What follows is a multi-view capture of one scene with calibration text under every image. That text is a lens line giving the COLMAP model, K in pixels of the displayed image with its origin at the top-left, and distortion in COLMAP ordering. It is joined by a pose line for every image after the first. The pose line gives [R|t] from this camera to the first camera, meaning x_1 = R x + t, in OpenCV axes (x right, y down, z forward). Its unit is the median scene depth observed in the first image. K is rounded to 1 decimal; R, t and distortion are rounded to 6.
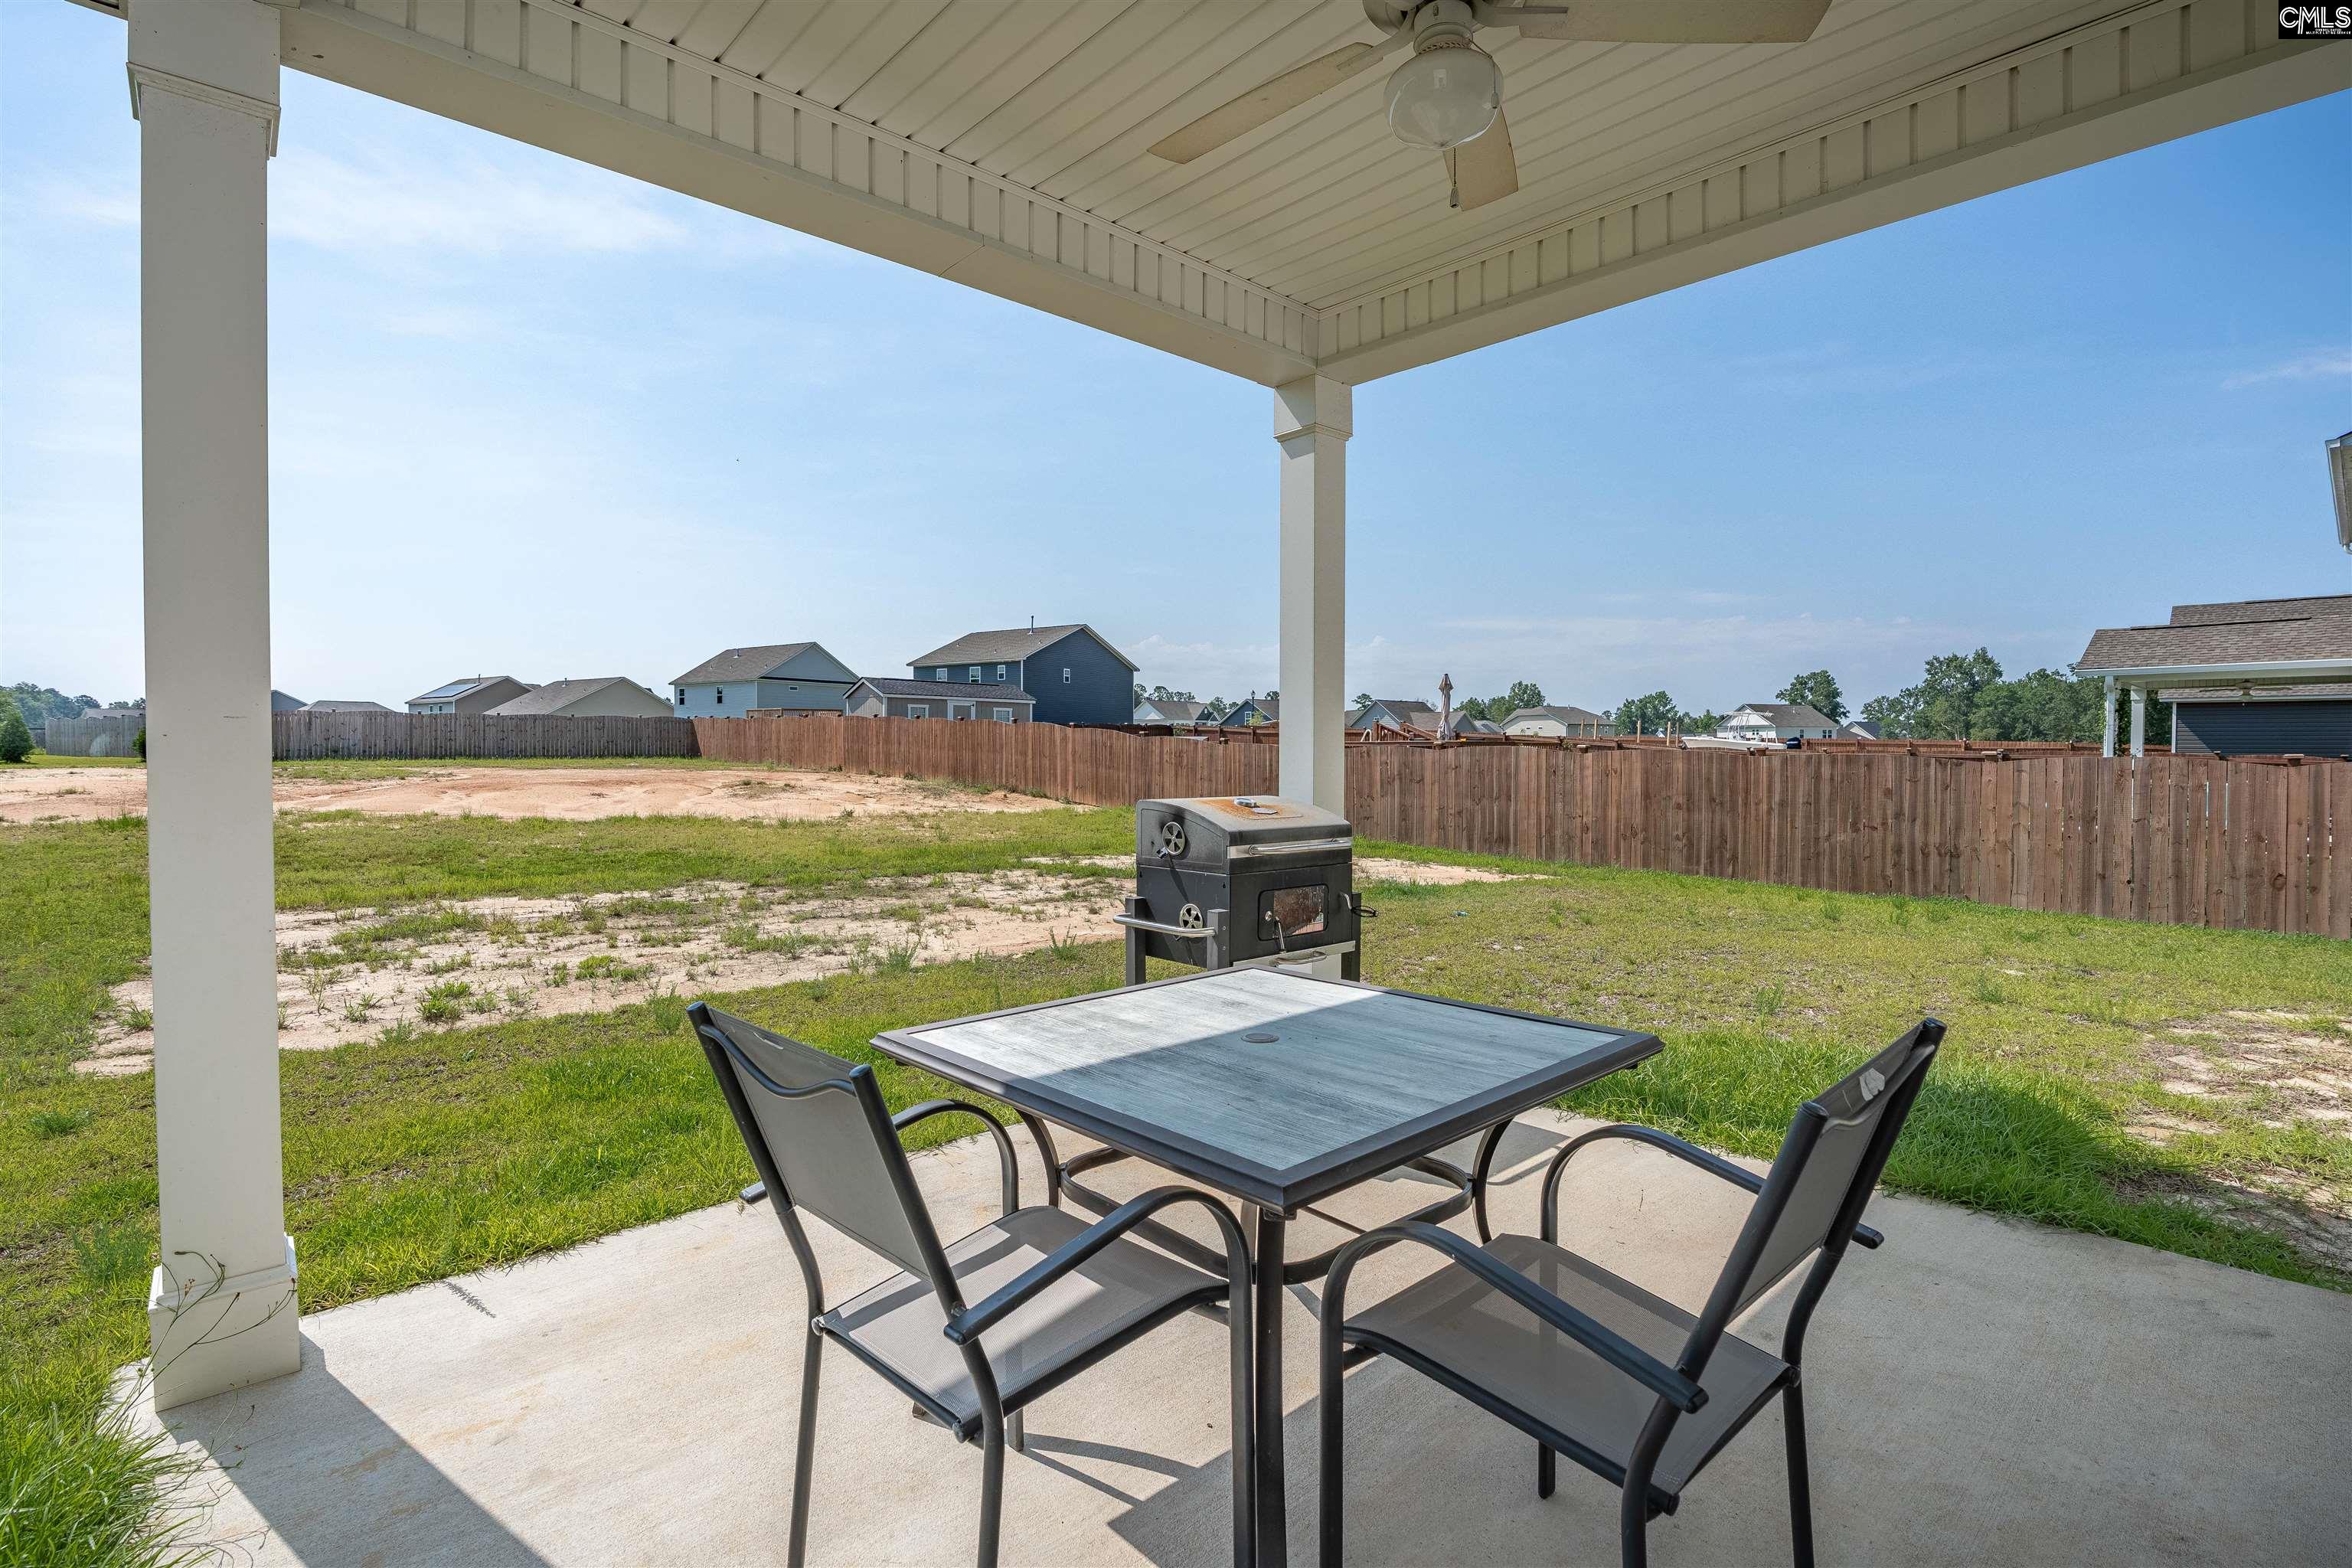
lens RADIAL K [[1101.0, 0, 1177.0], [0, 1101.0, 776.2], [0, 0, 1]] dist [0.000103, 0.000020]
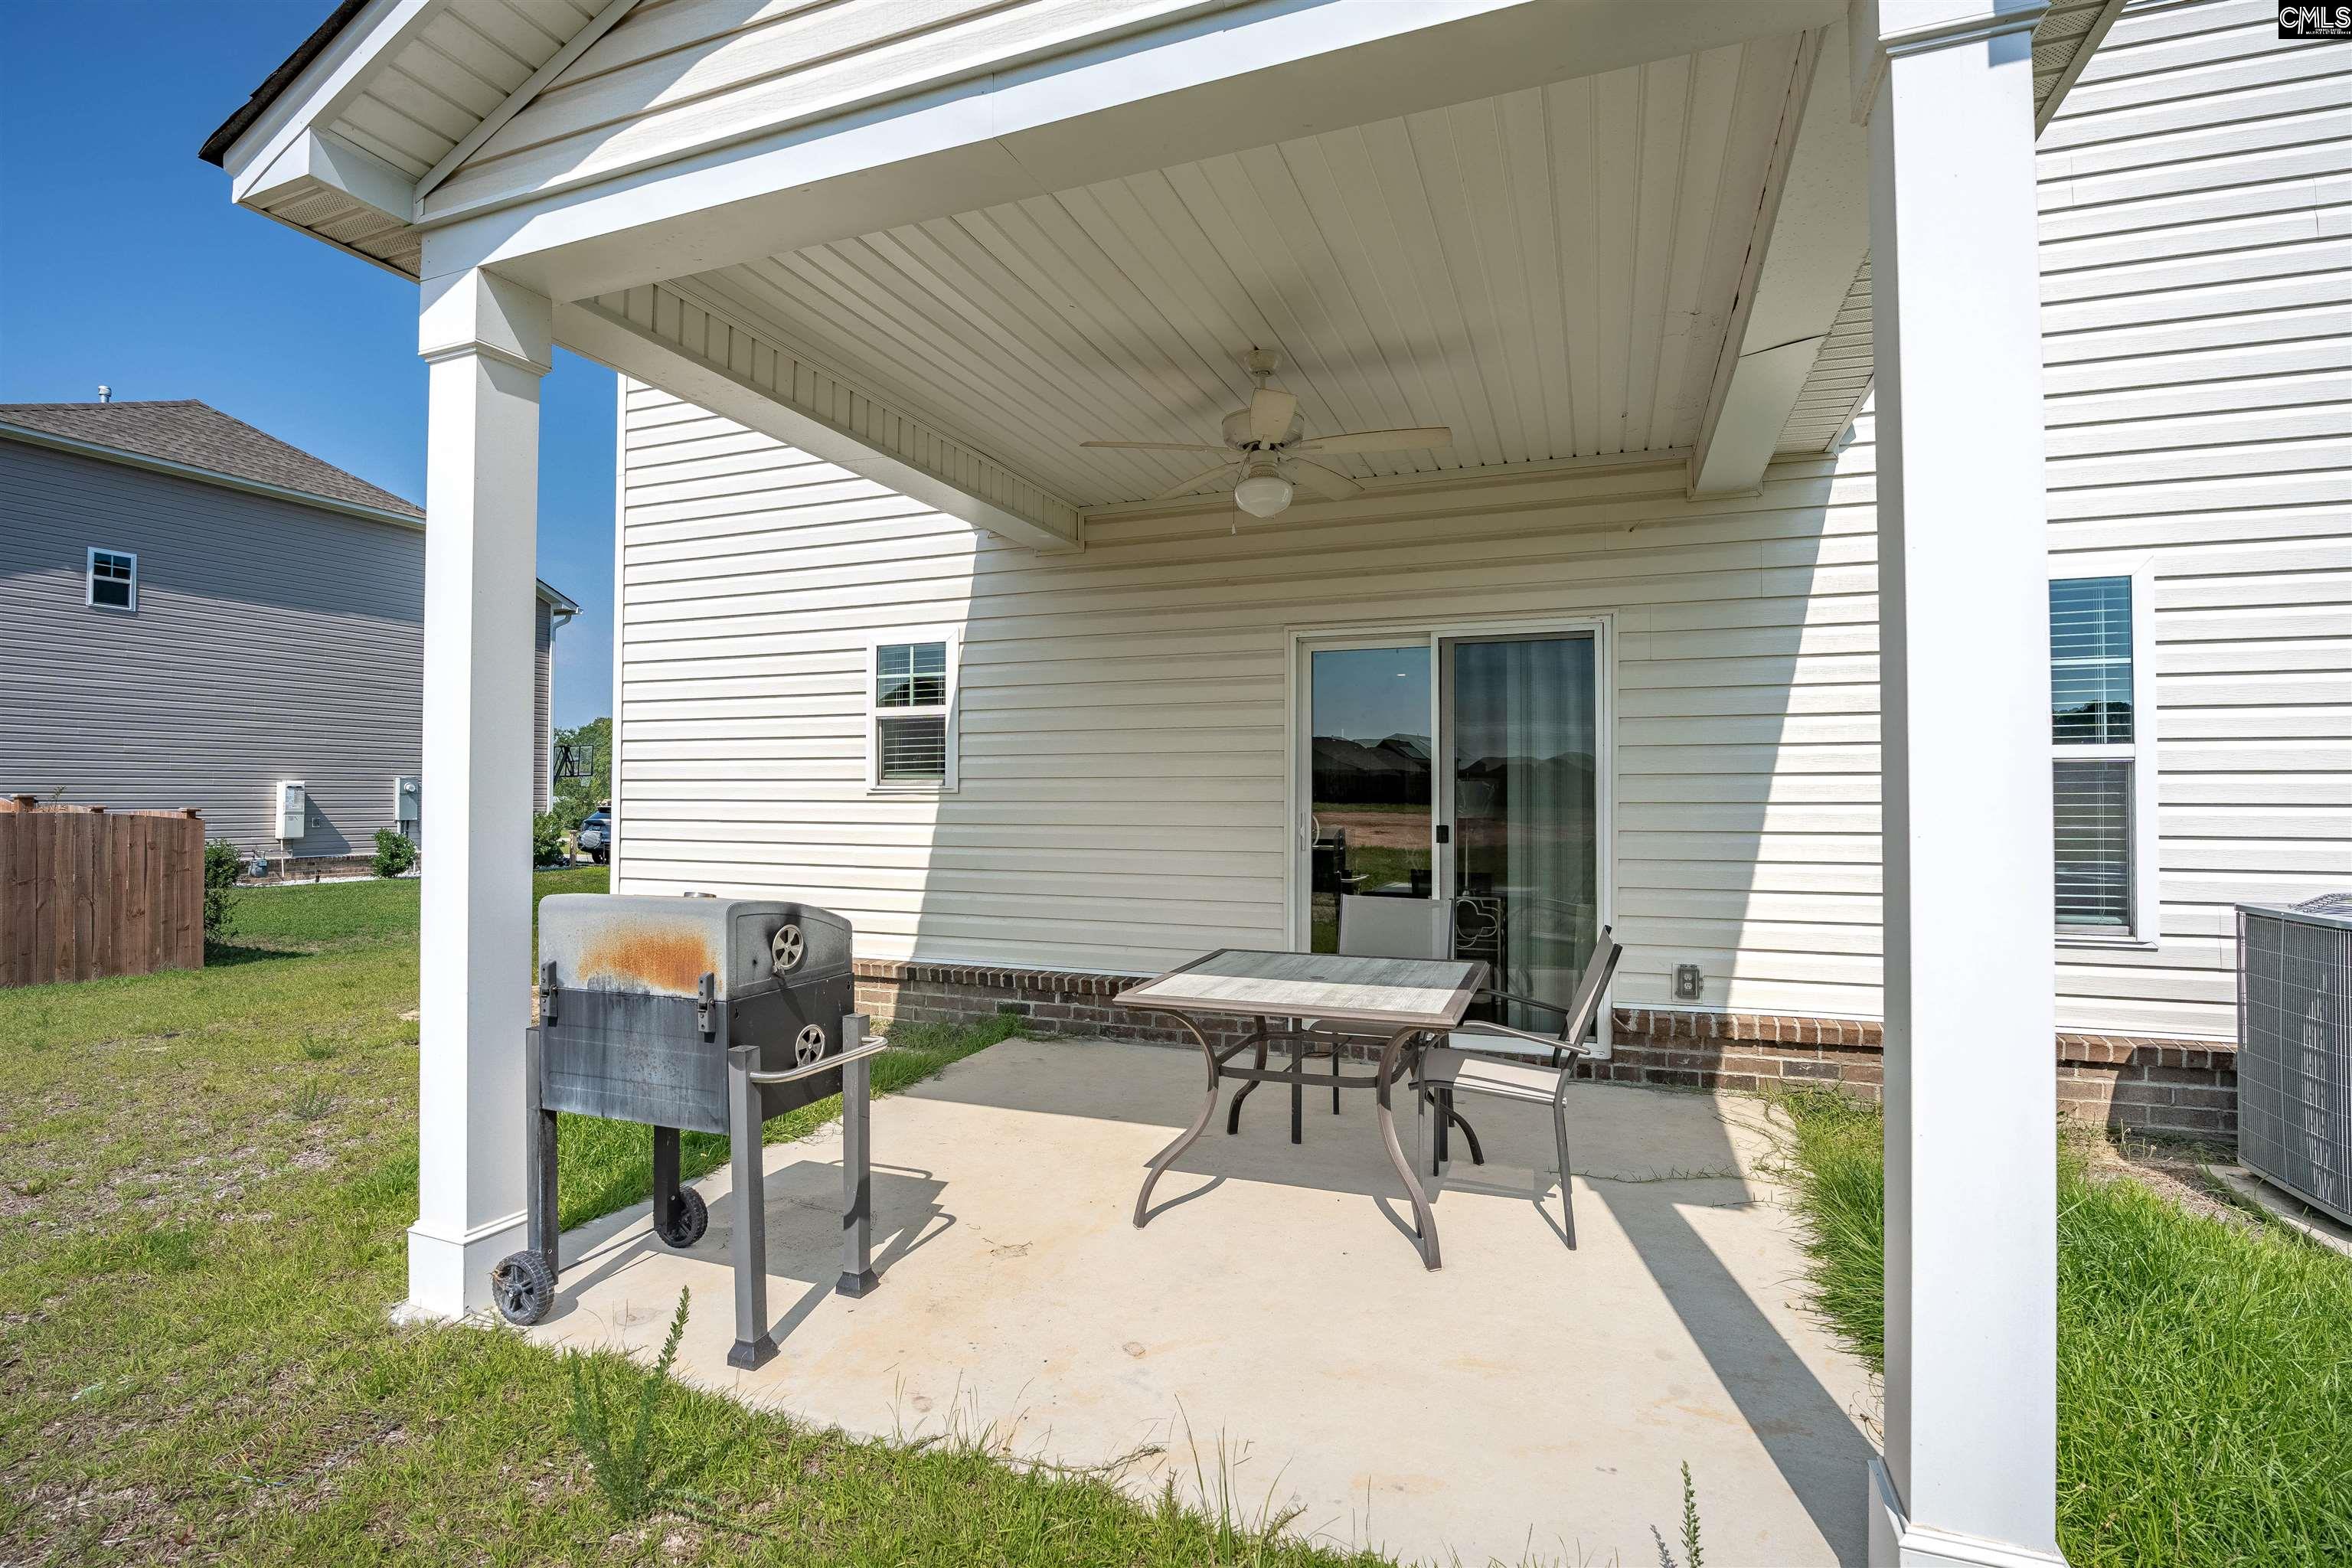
lens RADIAL K [[1101.0, 0, 1175.2], [0, 1101.0, 784.5], [0, 0, 1]] dist [0.000103, 0.000020]
pose [[-0.443877, 0.009503, 0.896037, -0.794026], [0.020524, 0.999789, -0.000437, -0.048248], [-0.895853, 0.018197, -0.443978, 1.101522]]
